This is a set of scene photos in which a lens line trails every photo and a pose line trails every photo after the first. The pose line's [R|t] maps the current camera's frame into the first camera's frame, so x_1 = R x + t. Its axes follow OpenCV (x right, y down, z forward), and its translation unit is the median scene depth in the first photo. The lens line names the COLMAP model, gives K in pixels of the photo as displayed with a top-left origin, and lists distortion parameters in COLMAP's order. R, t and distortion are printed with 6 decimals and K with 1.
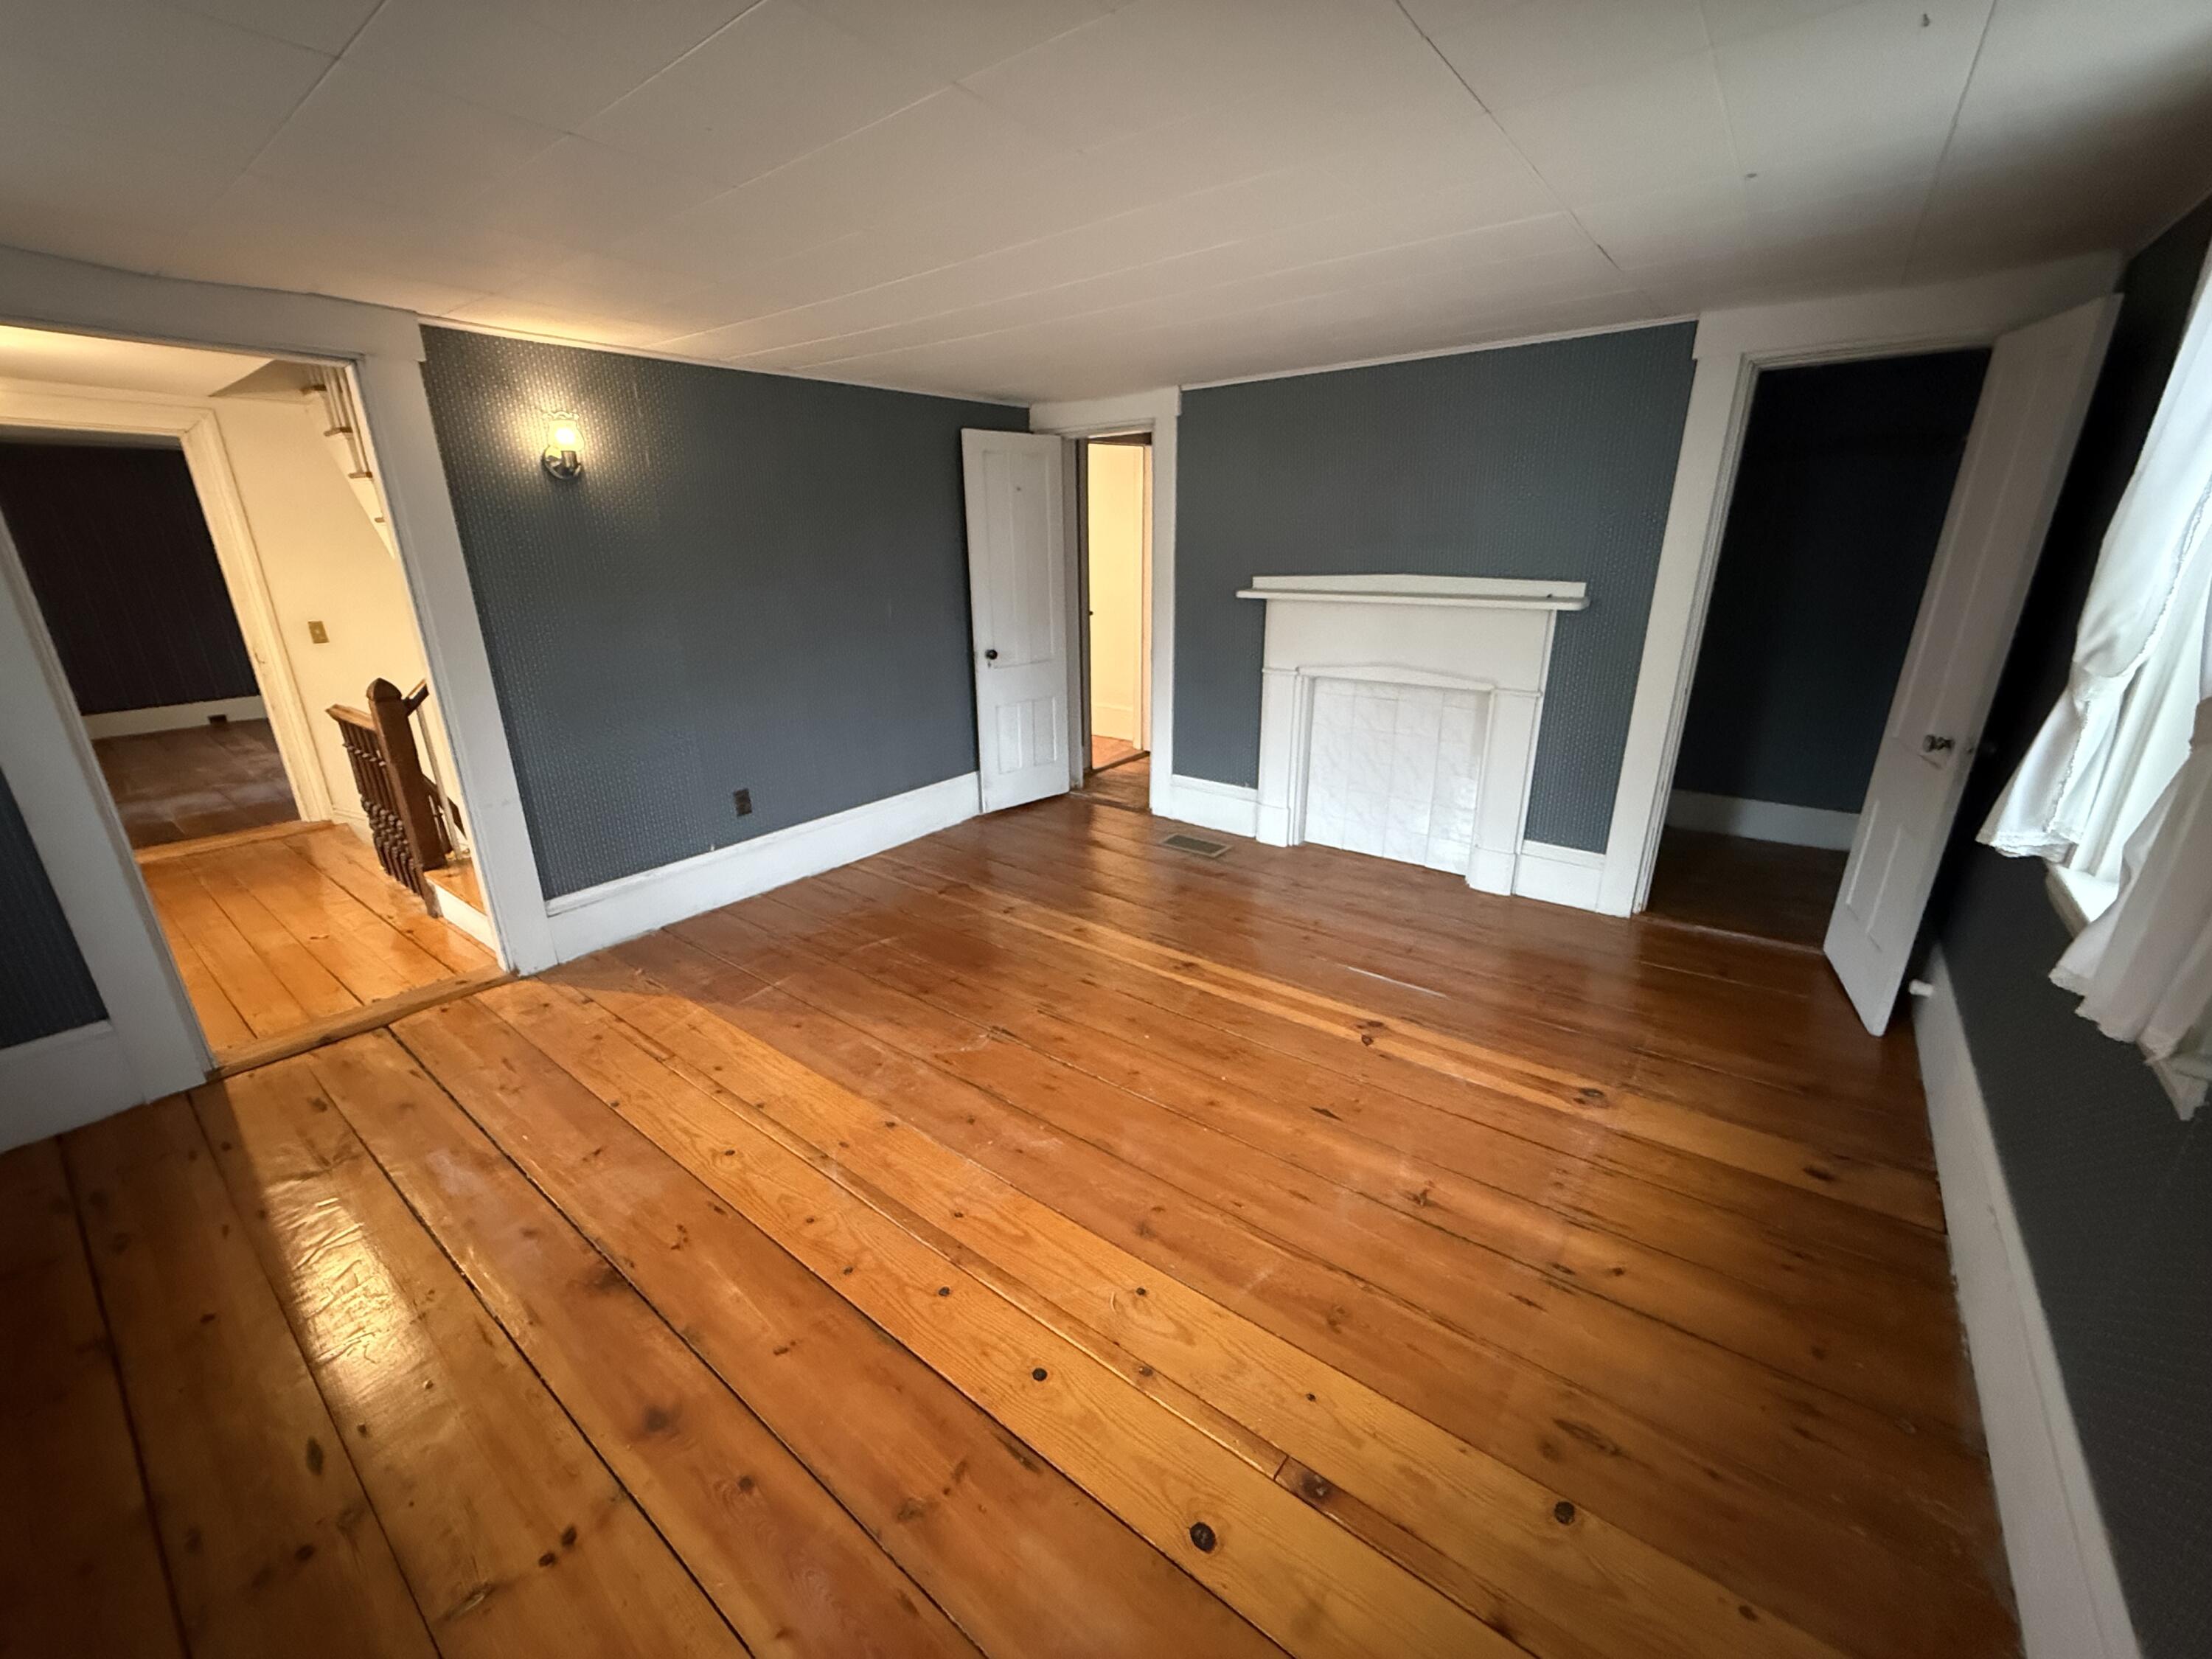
lens RADIAL K [[880.9, 0, 1099.3], [0, 880.9, 832.7], [0, 0, 1]] dist [0.002392, -0.000485]
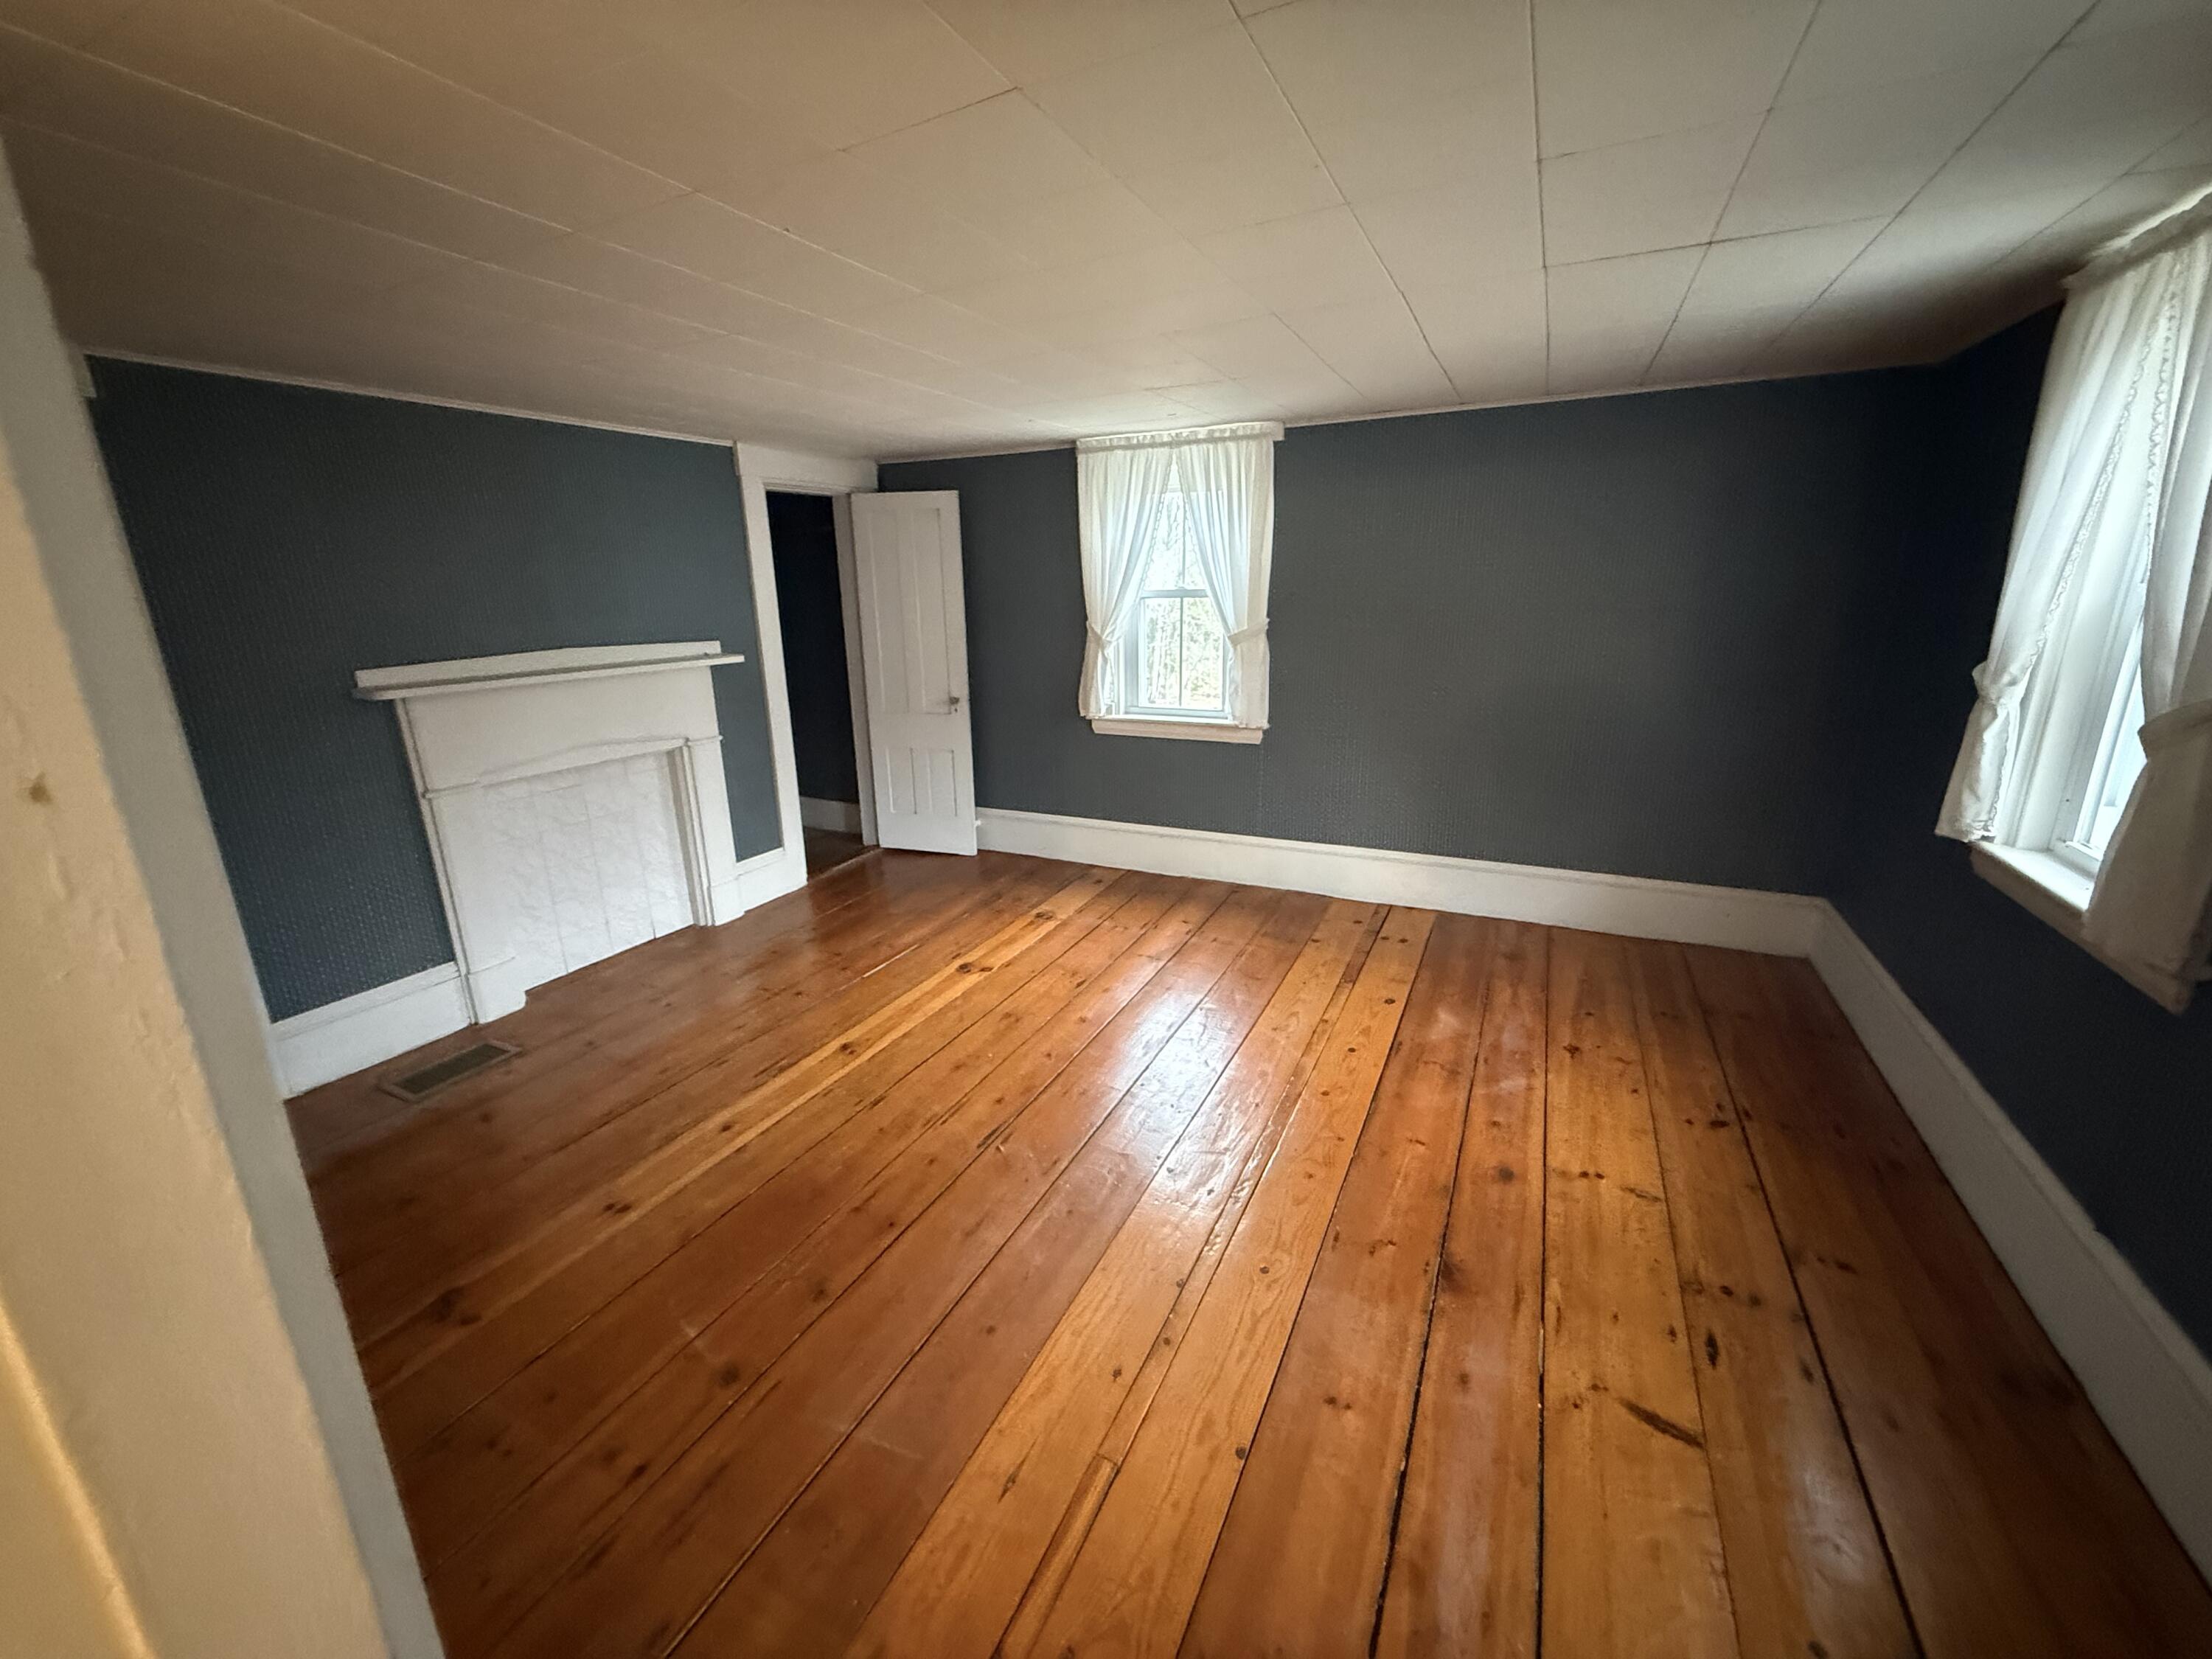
lens RADIAL K [[880.9, 0, 1103.9], [0, 880.9, 826.8], [0, 0, 1]] dist [0.002392, -0.000485]
pose [[-0.203583, -0.242245, 0.948615, -0.881225], [0.341780, 0.890367, 0.300720, -0.275702], [-0.917464, 0.385439, -0.098470, 0.841944]]
